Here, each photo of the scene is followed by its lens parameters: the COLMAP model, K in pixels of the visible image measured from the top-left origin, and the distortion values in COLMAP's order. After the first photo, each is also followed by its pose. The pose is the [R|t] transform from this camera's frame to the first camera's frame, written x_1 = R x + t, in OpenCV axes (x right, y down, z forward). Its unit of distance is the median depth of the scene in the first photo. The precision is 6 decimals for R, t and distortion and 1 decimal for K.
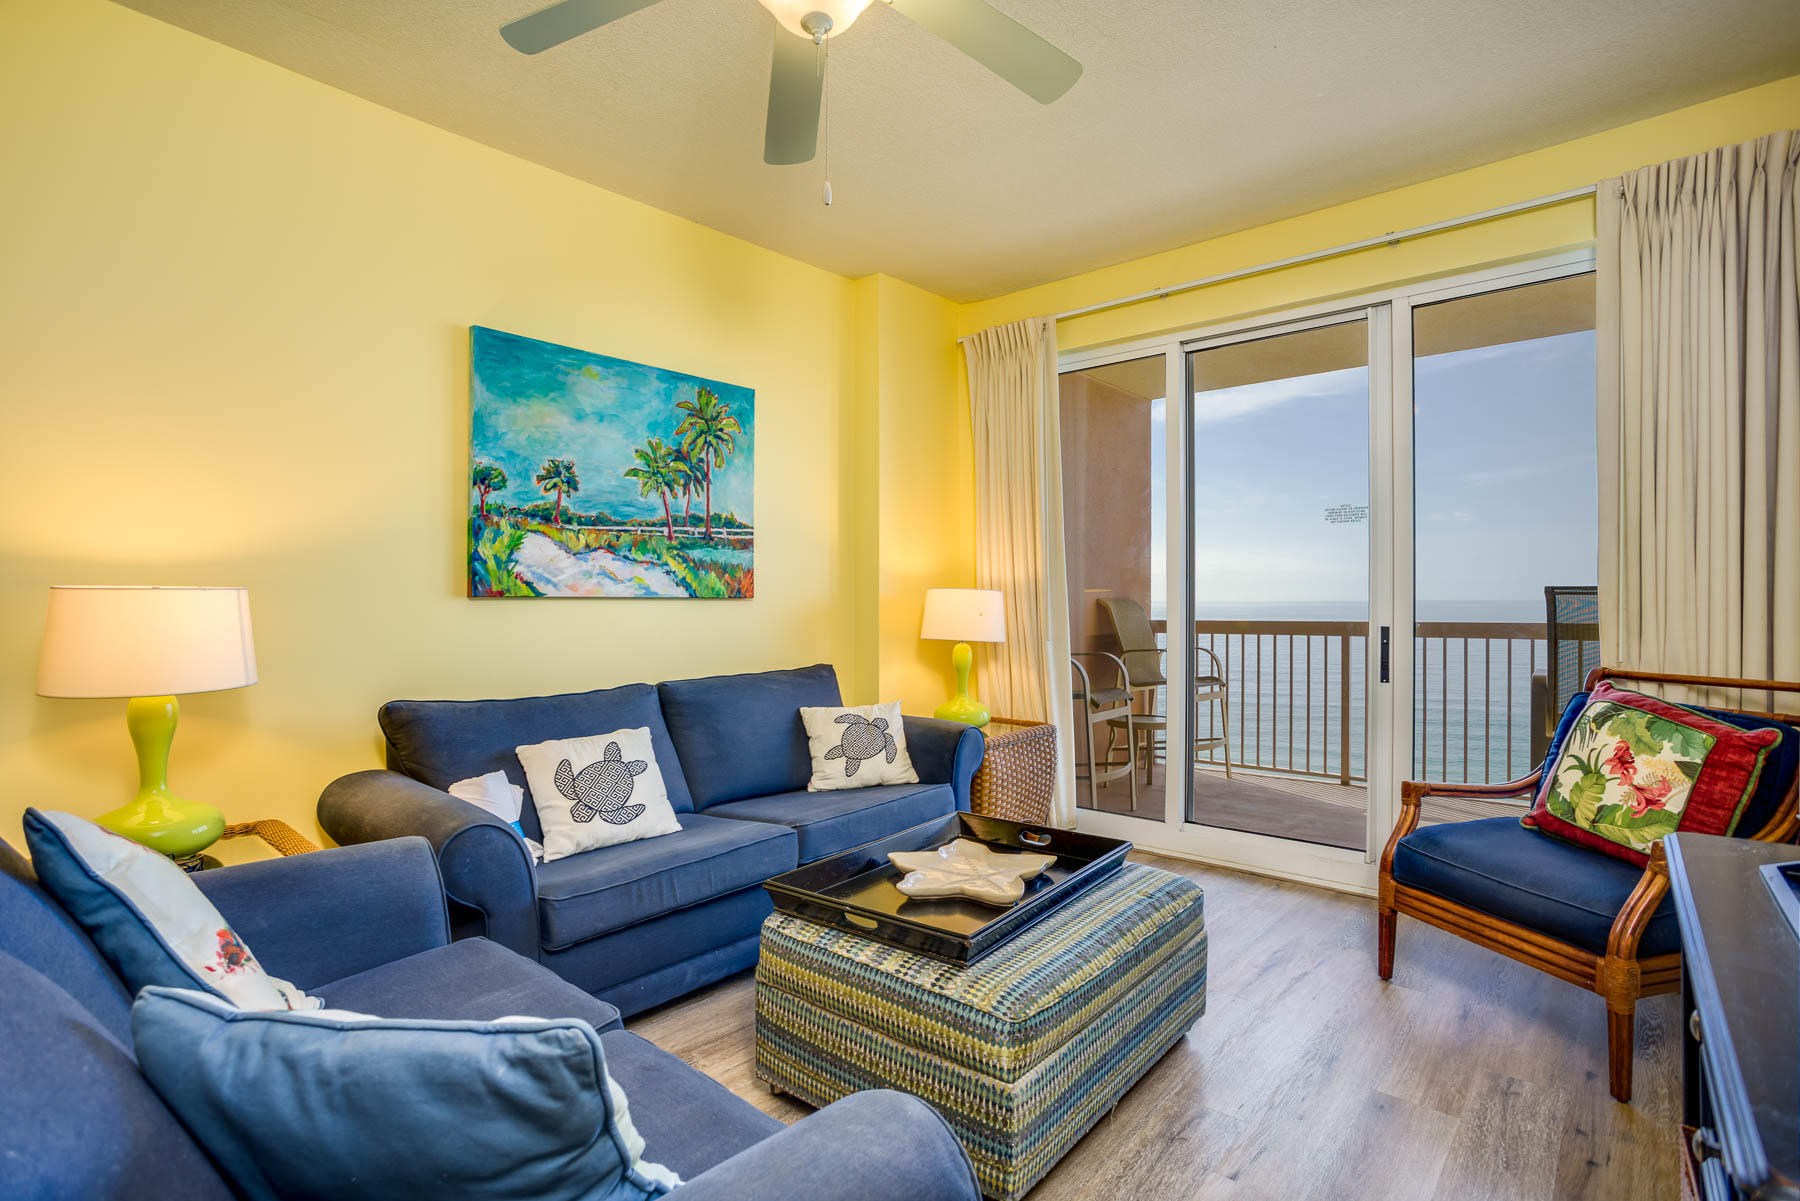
lens RADIAL K [[886.8, 0, 895.9], [0, 886.8, 605.1], [0, 0, 1]] dist [-0.039857, 0.000961]
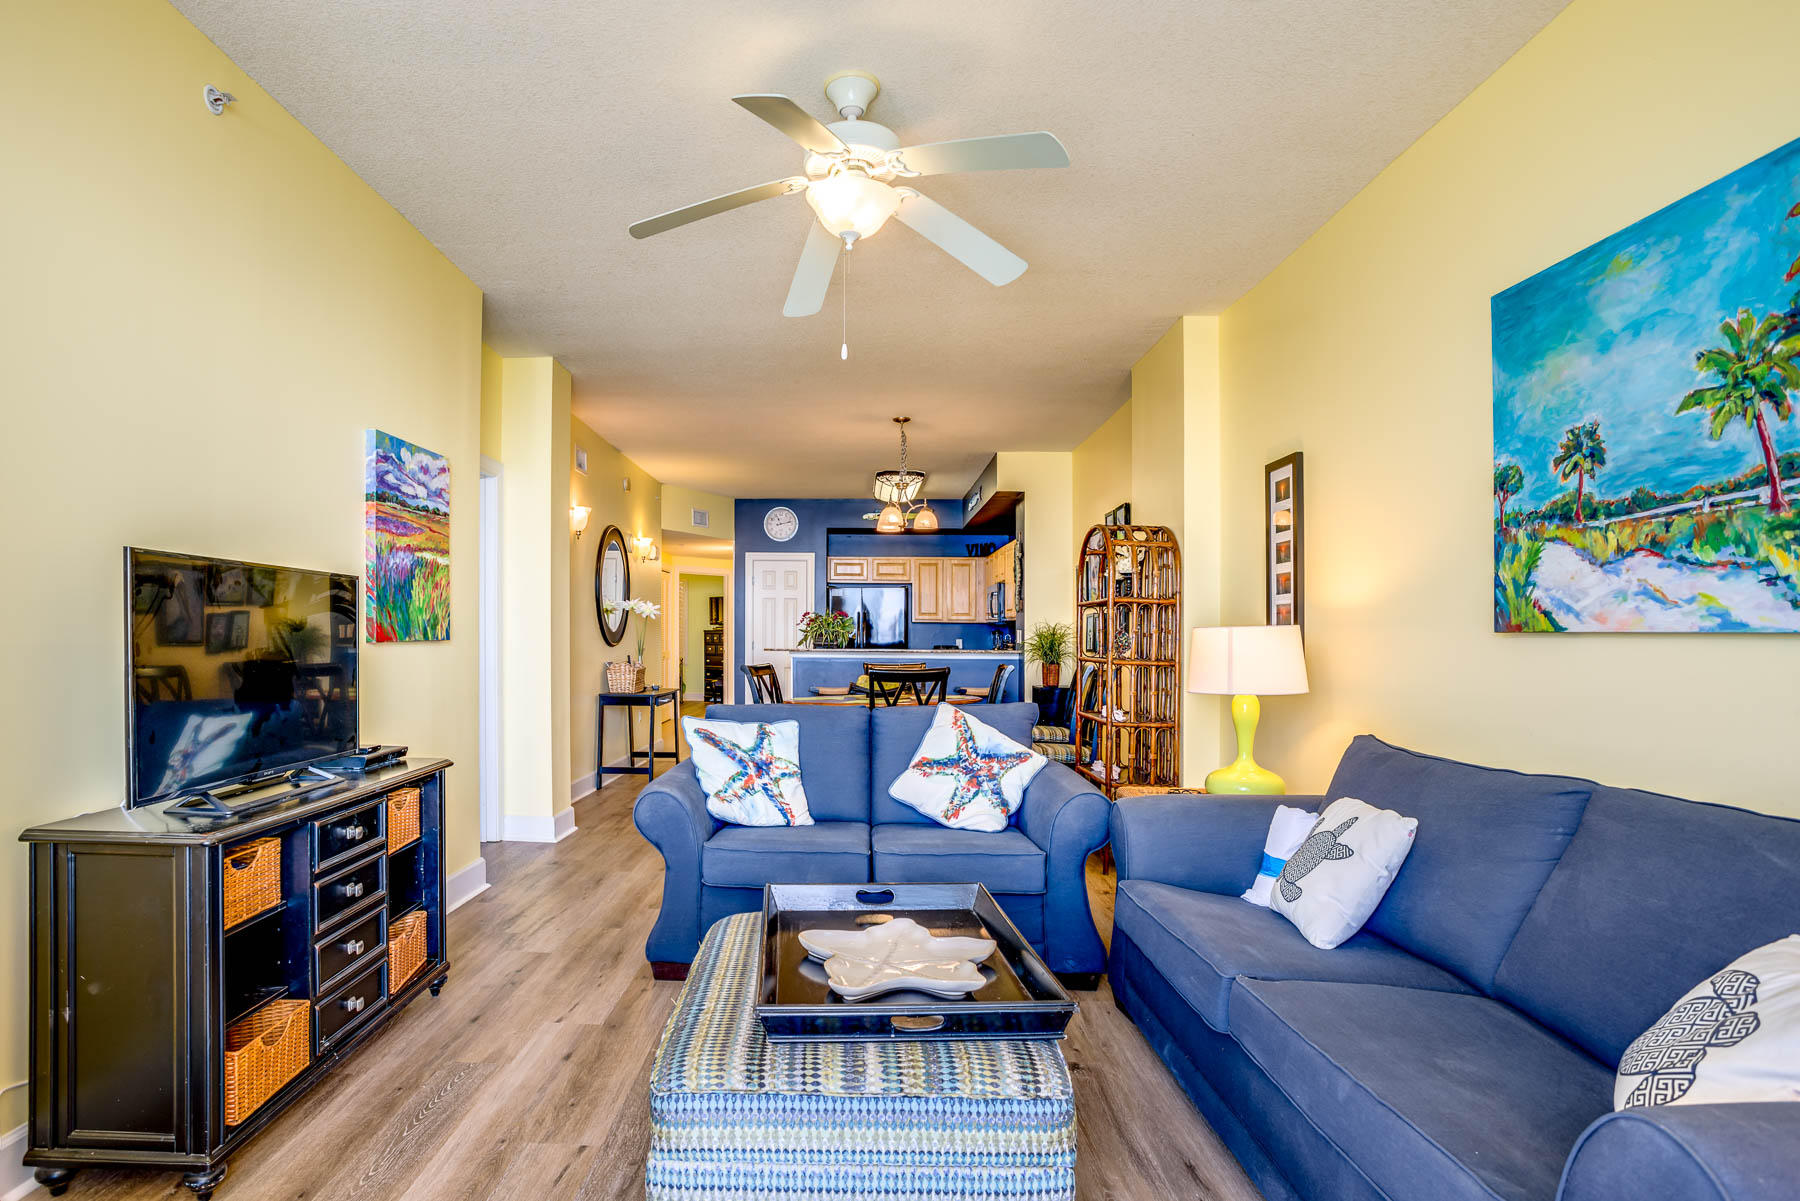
lens RADIAL K [[905.1, 0, 797.9], [0, 905.1, 629.3], [0, 0, 1]] dist [0.000651, 0.000586]
pose [[-0.787309, -0.006197, -0.616528, 0.497818], [-0.008822, 0.999960, 0.001215, -0.007290], [0.616496, 0.006395, -0.787332, 1.169238]]
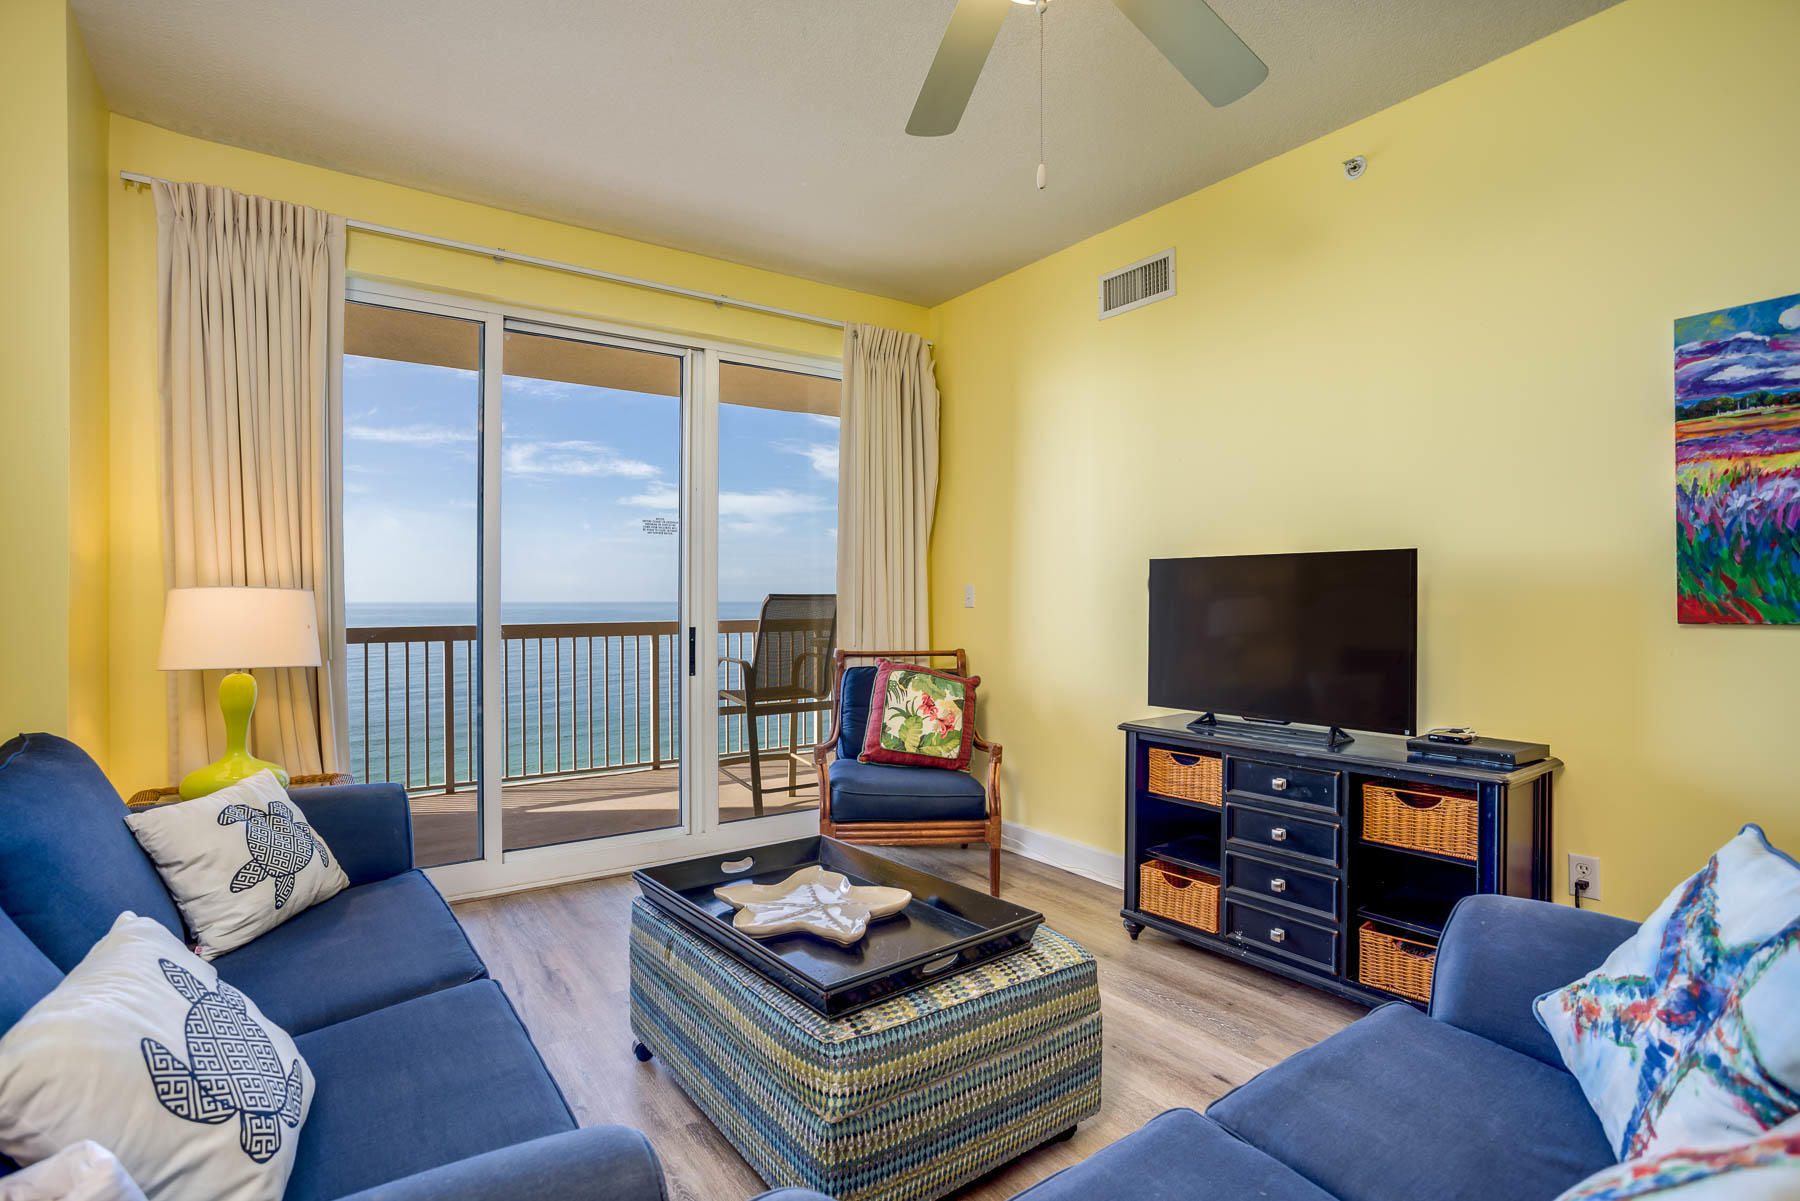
lens RADIAL K [[886.8, 0, 895.9], [0, 886.8, 605.1], [0, 0, 1]] dist [-0.039857, 0.000961]
pose [[0.214816, -0.003623, 0.976648, -0.567237], [0.005983, 0.999979, 0.002394, -0.006420], [-0.976636, 0.005329, 0.214834, 0.519481]]
